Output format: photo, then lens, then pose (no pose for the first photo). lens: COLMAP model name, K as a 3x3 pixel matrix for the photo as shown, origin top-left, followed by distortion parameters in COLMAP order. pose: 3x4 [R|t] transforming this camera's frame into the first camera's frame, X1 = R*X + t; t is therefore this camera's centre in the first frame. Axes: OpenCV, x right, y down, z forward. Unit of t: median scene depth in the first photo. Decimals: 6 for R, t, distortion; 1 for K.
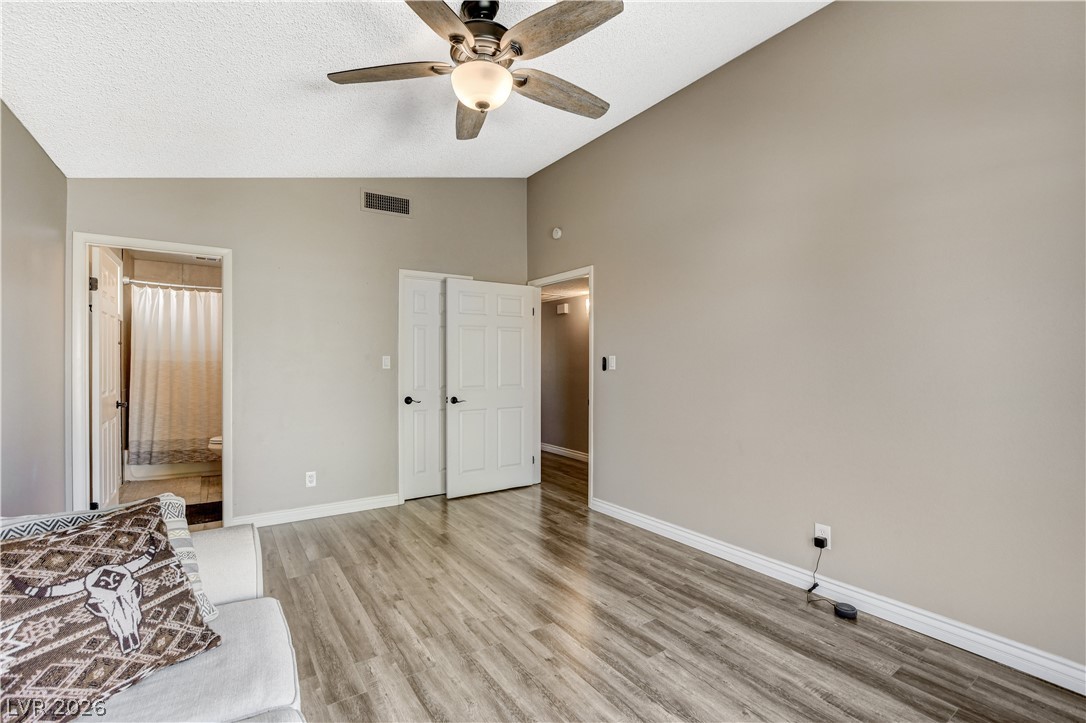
lens RADIAL K [[474.8, 0, 542.1], [0, 474.8, 362.0], [0, 0, 1]] dist [-0.013663, 0.000430]
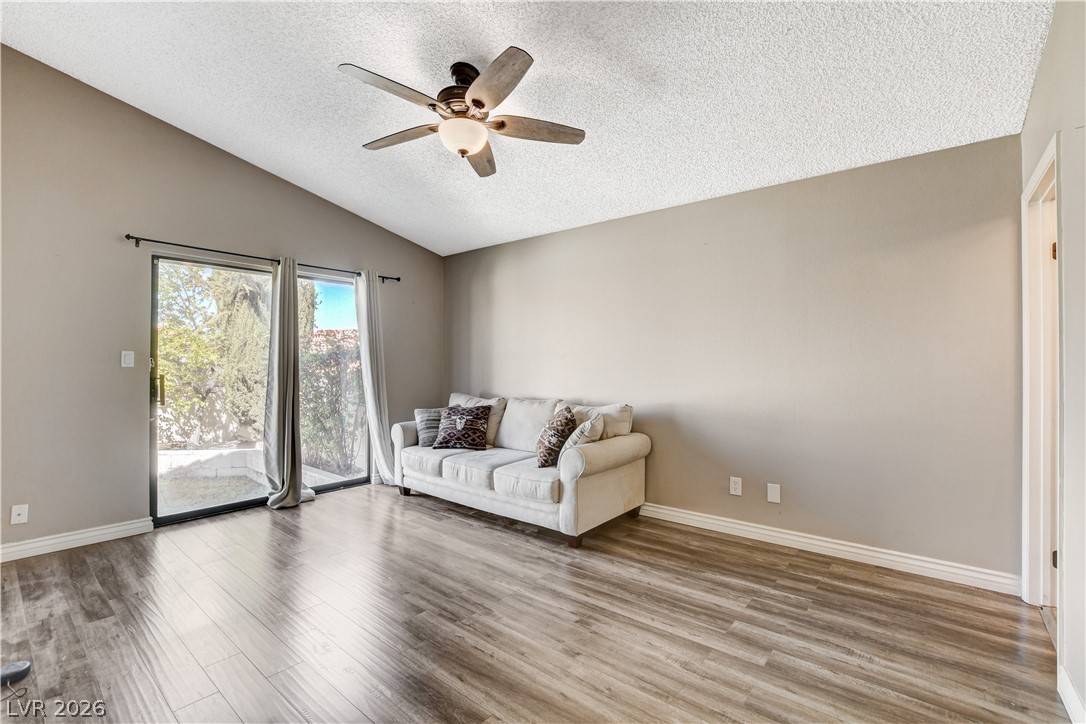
lens RADIAL K [[482.2, 0, 542.4], [0, 482.2, 362.1], [0, 0, 1]] dist [-0.019391, -0.000127]
pose [[-0.959900, -0.003656, -0.280317, 0.016380], [-0.001805, 0.999975, -0.006860, 0.012644], [0.280335, -0.006079, -0.959883, 1.412615]]
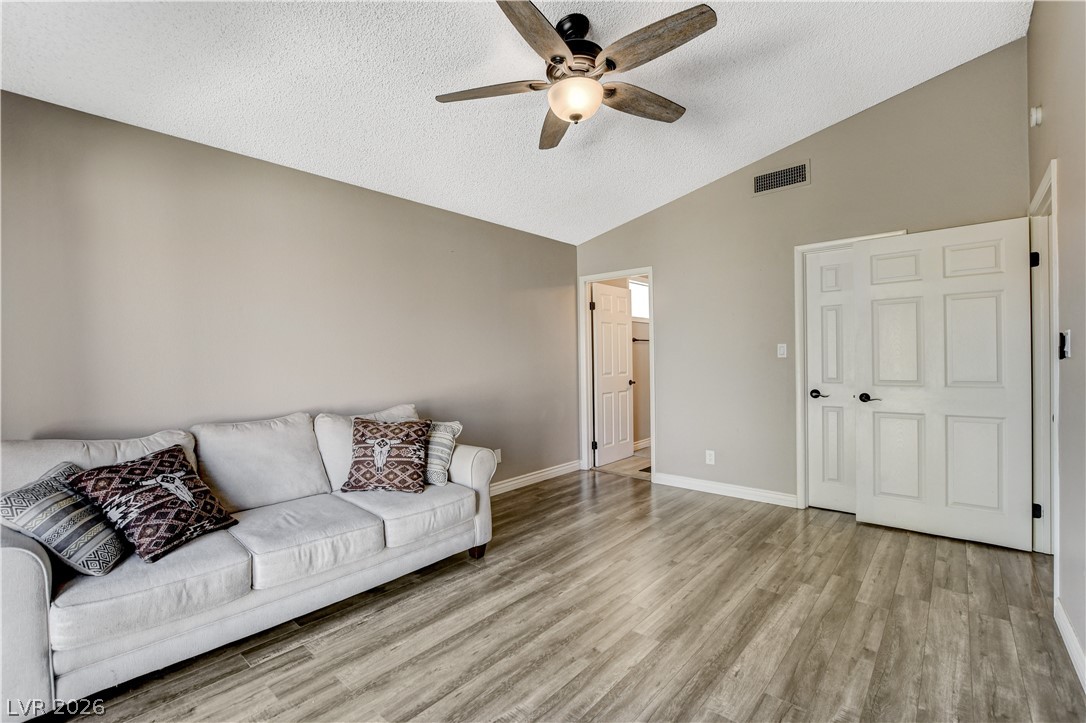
lens RADIAL K [[480.1, 0, 547.1], [0, 480.1, 361.5], [0, 0, 1]] dist [-0.014530, 0.000081]
pose [[0.259257, 0.002451, -0.965805, 0.577685], [0.016679, 0.999836, 0.007014, 0.009773], [0.965664, -0.017927, 0.259174, 0.395768]]
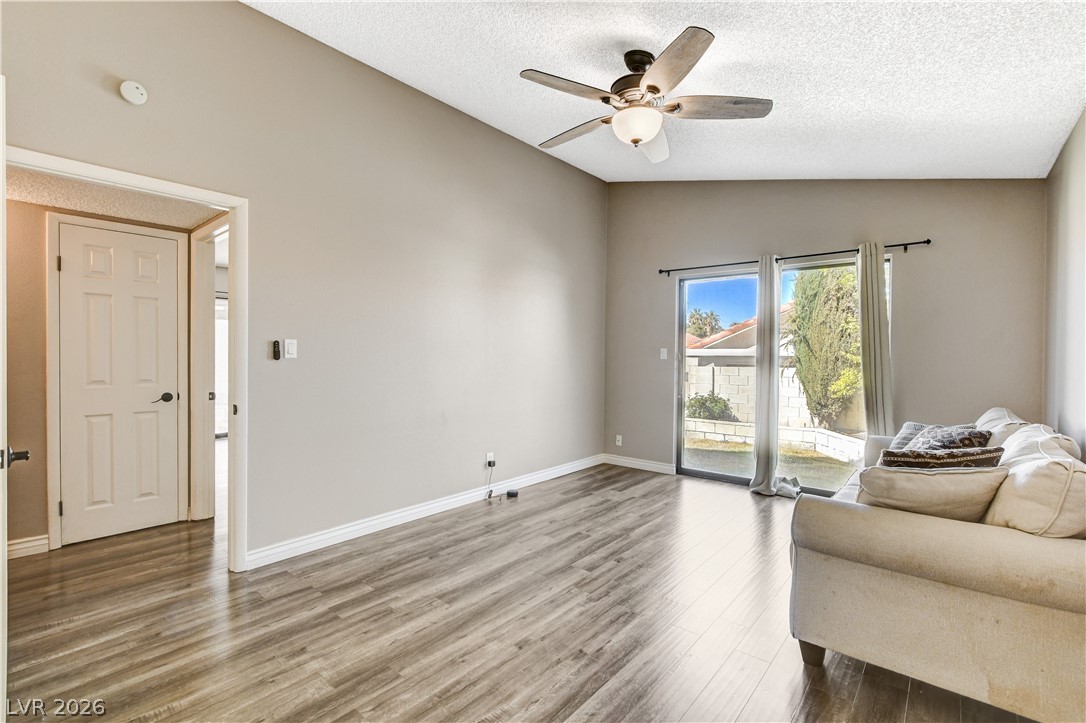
lens RADIAL K [[488.4, 0, 540.1], [0, 488.4, 360.8], [0, 0, 1]] dist [-0.019110, 0.000124]
pose [[-0.258095, -0.015191, 0.966000, -0.800843], [-0.010339, 0.999863, 0.012961, 0.007558], [-0.966064, -0.006643, -0.258216, 0.971666]]
